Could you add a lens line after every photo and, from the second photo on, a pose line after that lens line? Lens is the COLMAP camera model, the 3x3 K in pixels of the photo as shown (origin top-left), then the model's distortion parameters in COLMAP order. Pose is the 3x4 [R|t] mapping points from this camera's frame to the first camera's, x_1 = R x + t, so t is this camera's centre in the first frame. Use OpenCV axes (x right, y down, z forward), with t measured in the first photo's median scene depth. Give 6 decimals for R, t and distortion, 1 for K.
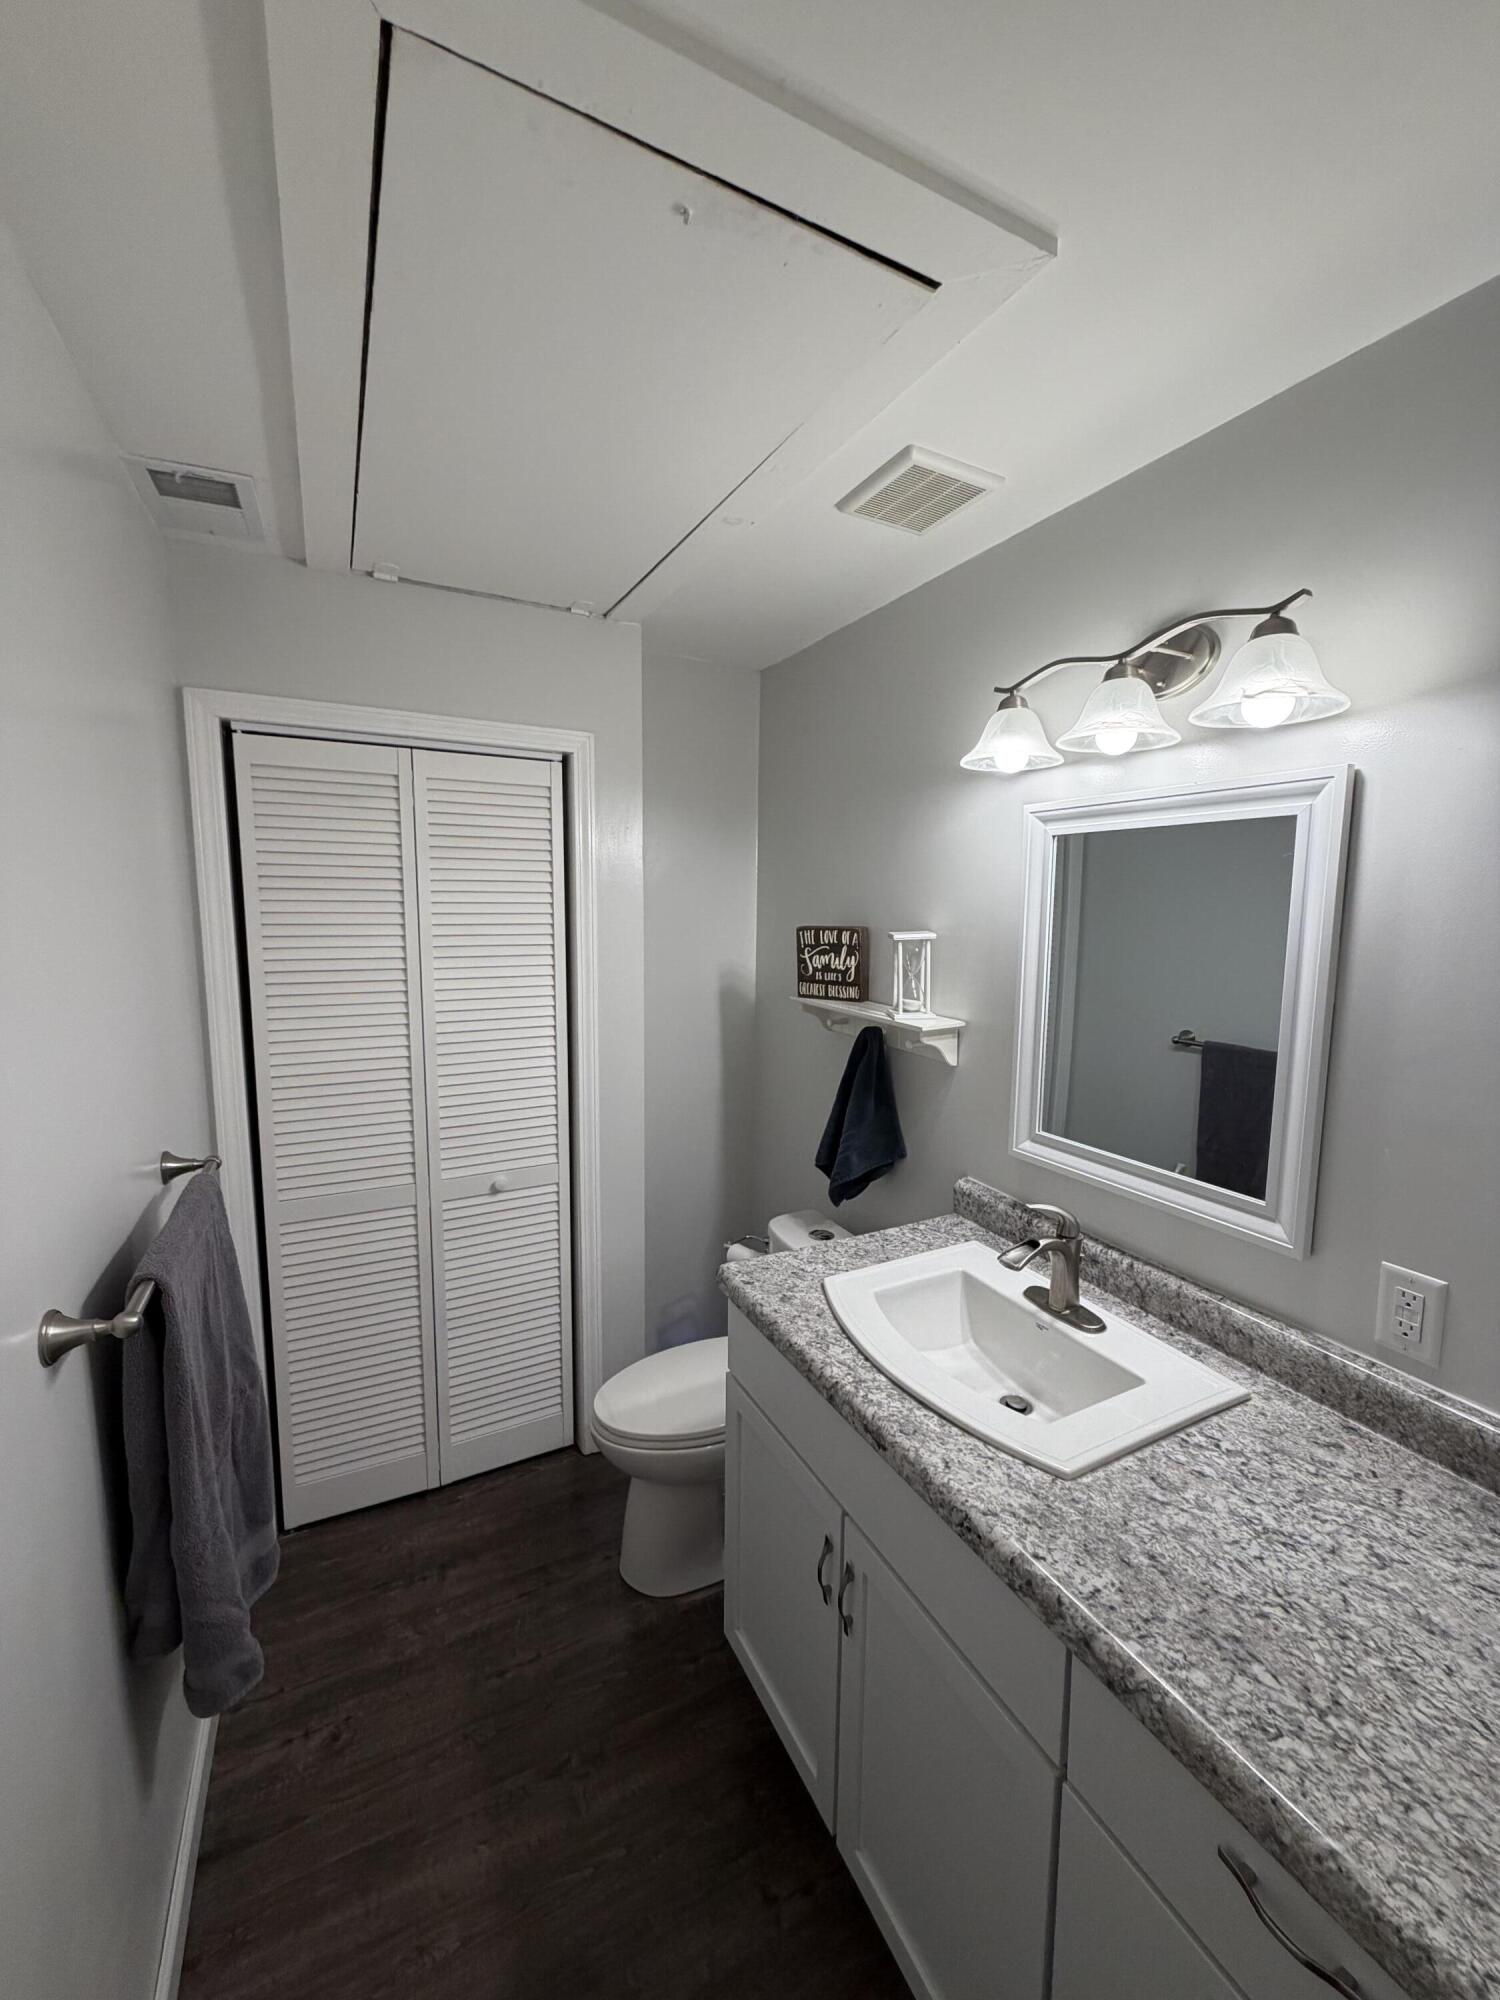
lens RADIAL K [[796.4, 0, 750.0], [0, 796.4, 1000.0], [0, 0, 1]] dist [-0.002340, 0.000068]
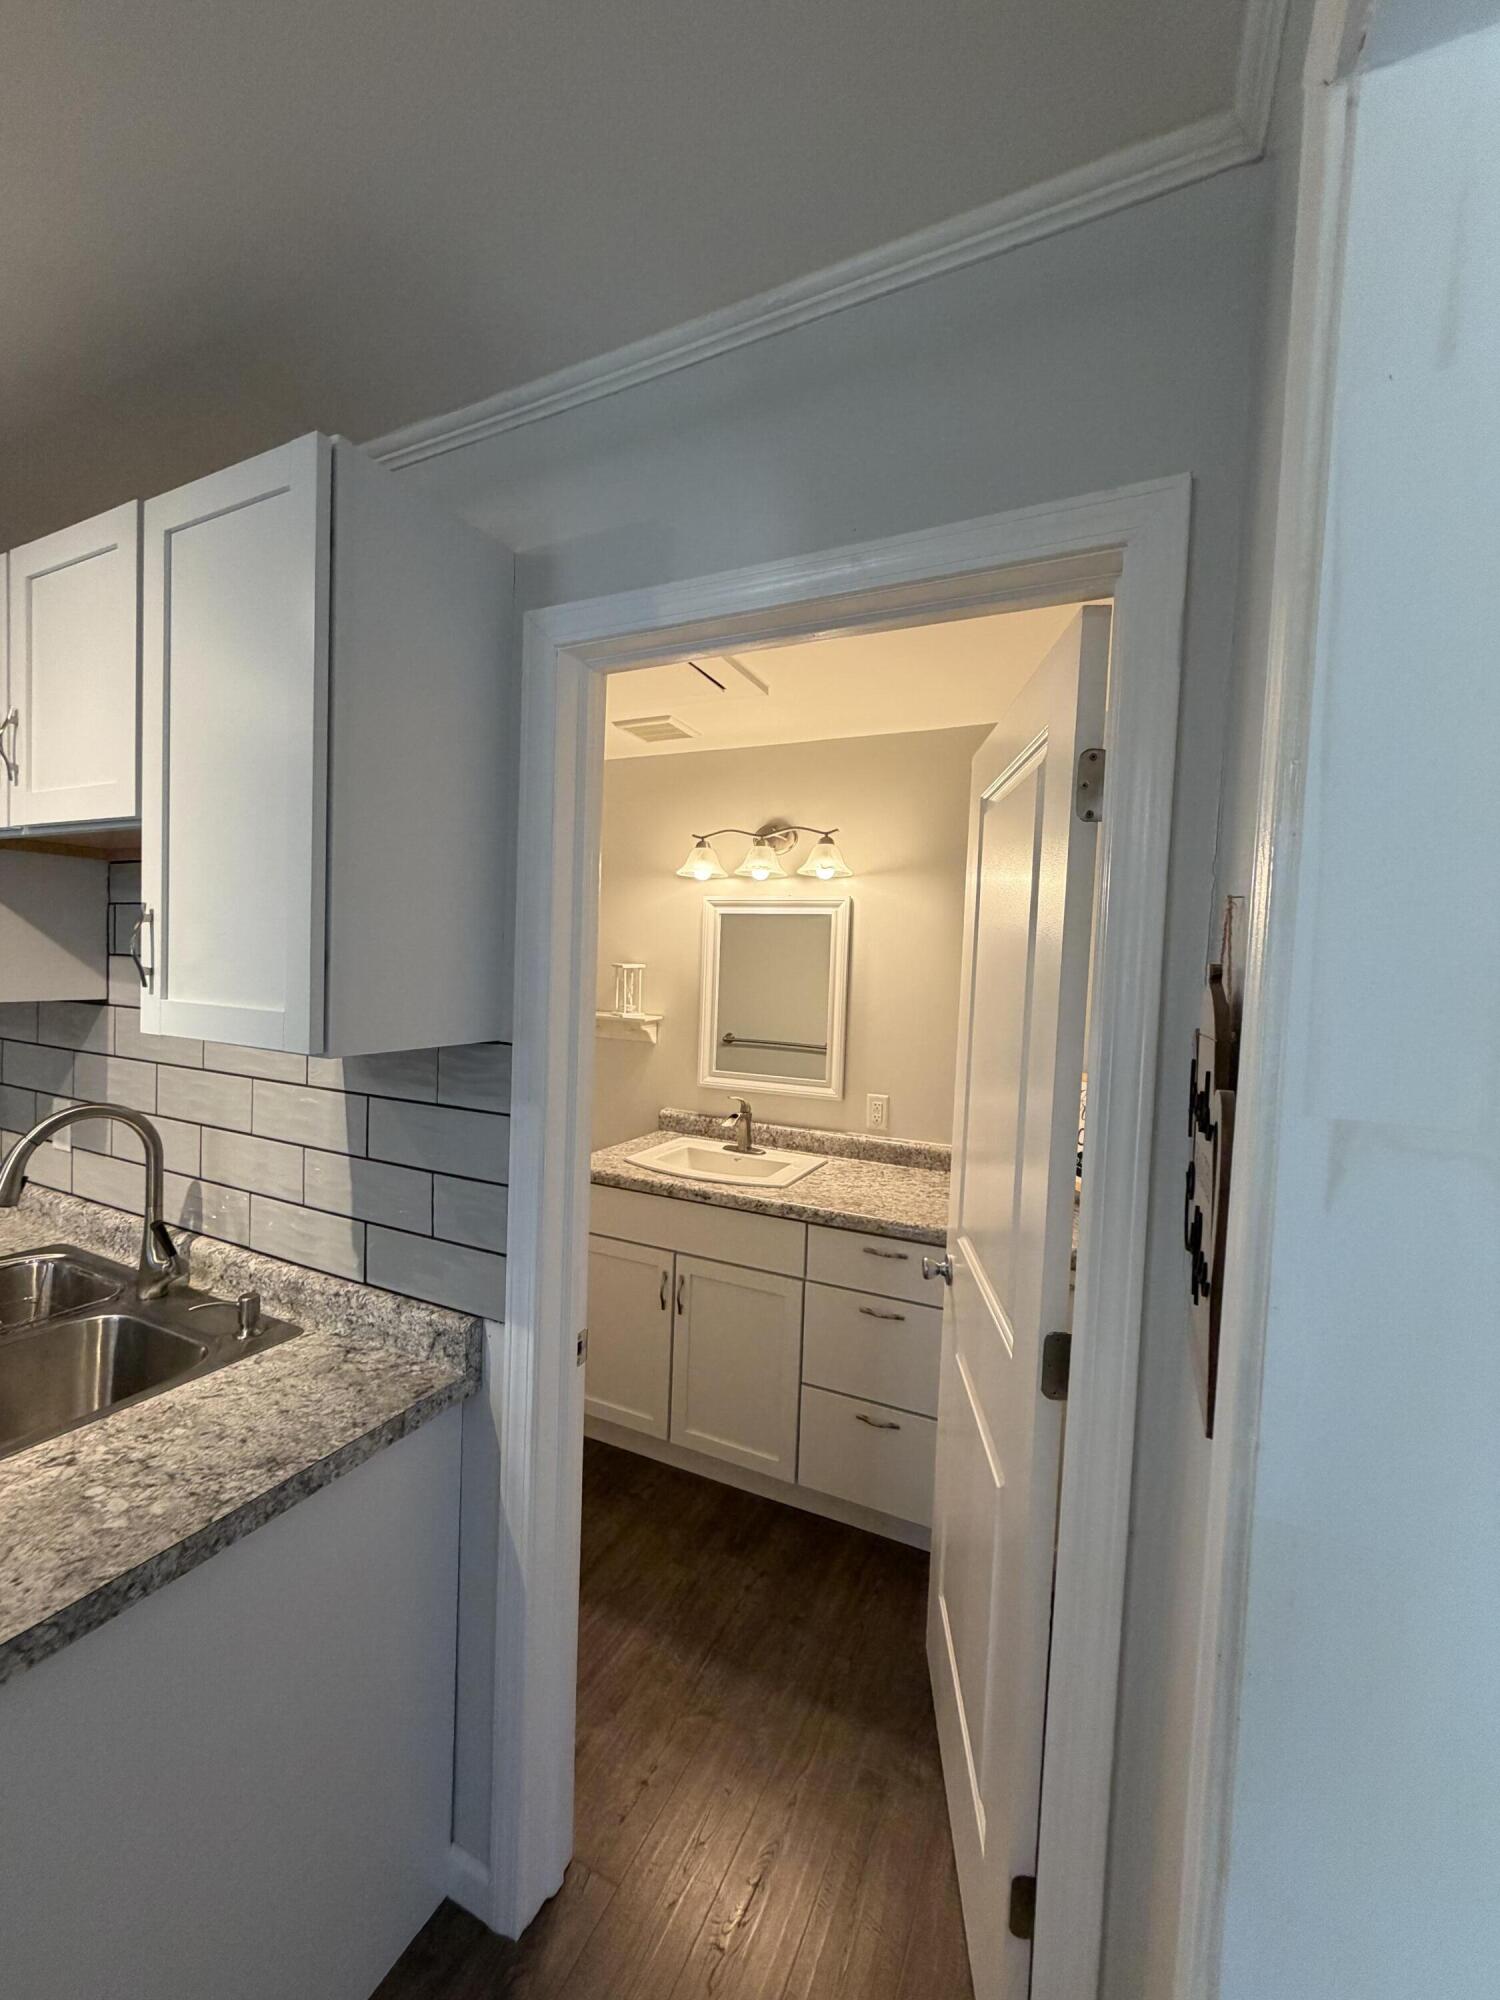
lens RADIAL K [[796.4, 0, 750.0], [0, 796.4, 1000.0], [0, 0, 1]] dist [-0.002340, 0.000068]
pose [[0.796642, -0.008715, 0.604388, -0.858059], [0.045722, 0.997900, -0.045877, 0.111789], [-0.602720, 0.064182, 0.795368, -0.667987]]
